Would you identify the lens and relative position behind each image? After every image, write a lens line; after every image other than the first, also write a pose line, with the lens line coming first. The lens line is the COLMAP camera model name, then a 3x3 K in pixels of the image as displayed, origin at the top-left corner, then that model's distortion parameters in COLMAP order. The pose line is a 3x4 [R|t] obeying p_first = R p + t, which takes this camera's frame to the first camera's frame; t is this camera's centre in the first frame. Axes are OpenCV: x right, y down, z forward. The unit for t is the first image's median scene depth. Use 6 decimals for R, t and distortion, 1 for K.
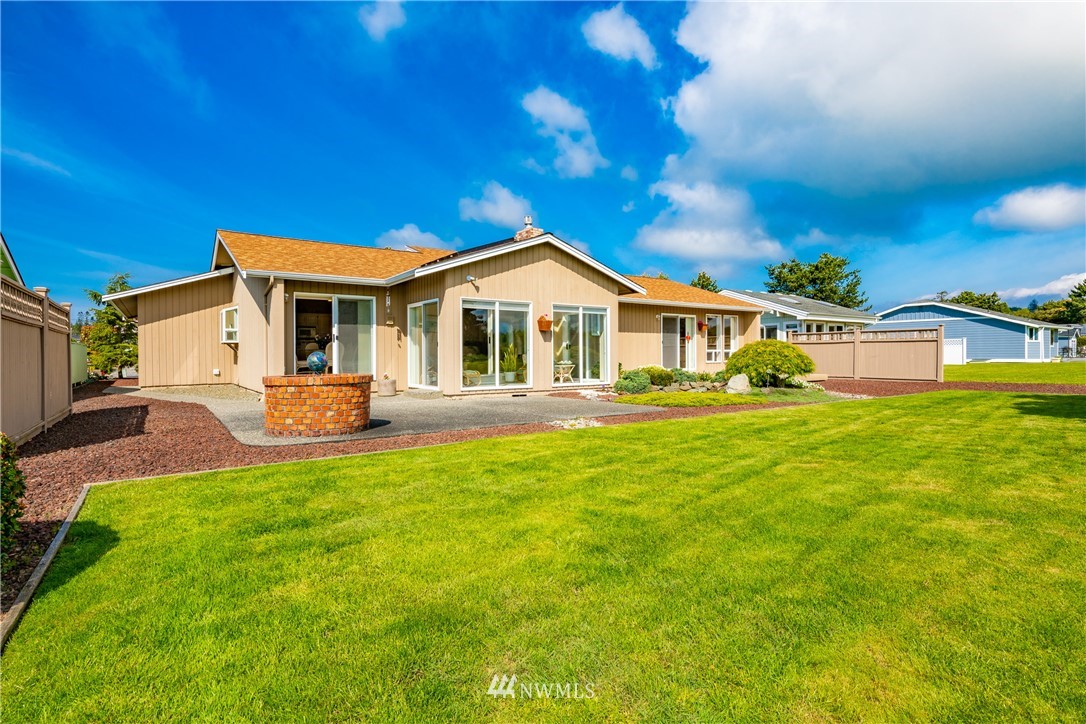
lens RADIAL K [[538.9, 0, 528.6], [0, 538.9, 360.8], [0, 0, 1]] dist [0.002402, 0.000328]
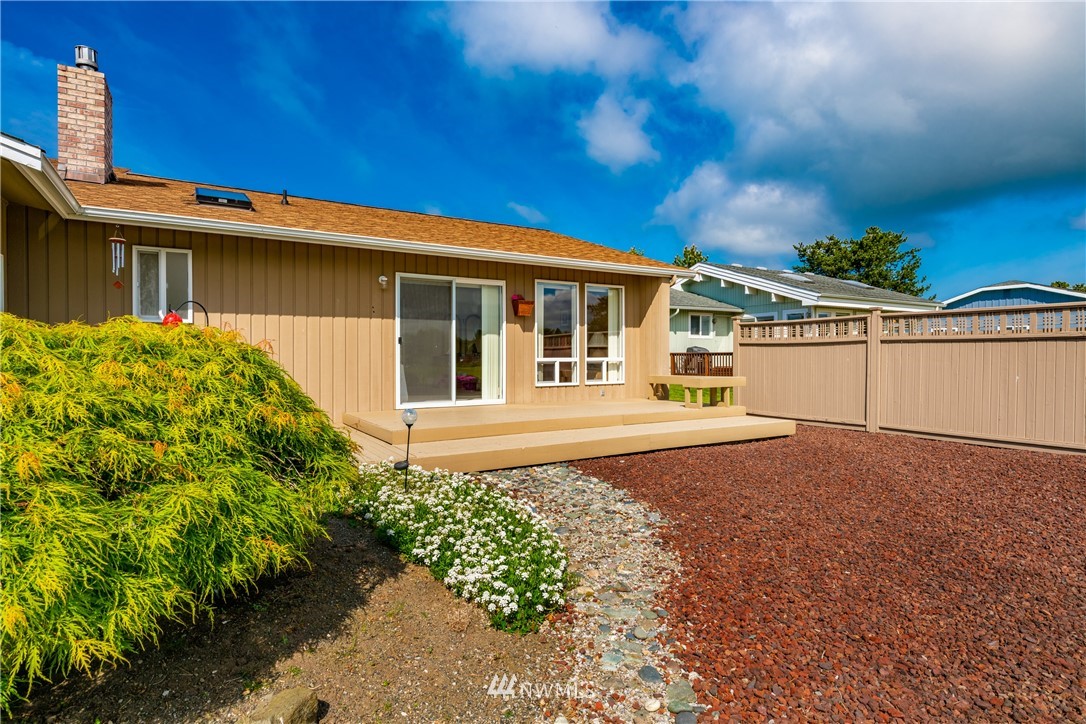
lens RADIAL K [[555.4, 0, 543.9], [0, 555.4, 360.4], [0, 0, 1]] dist [0.004445, -0.000182]
pose [[0.998582, 0.002304, -0.053176, 0.236008], [-0.002486, 0.999991, -0.003355, -0.011190], [0.053168, 0.003483, 0.998580, 0.348577]]
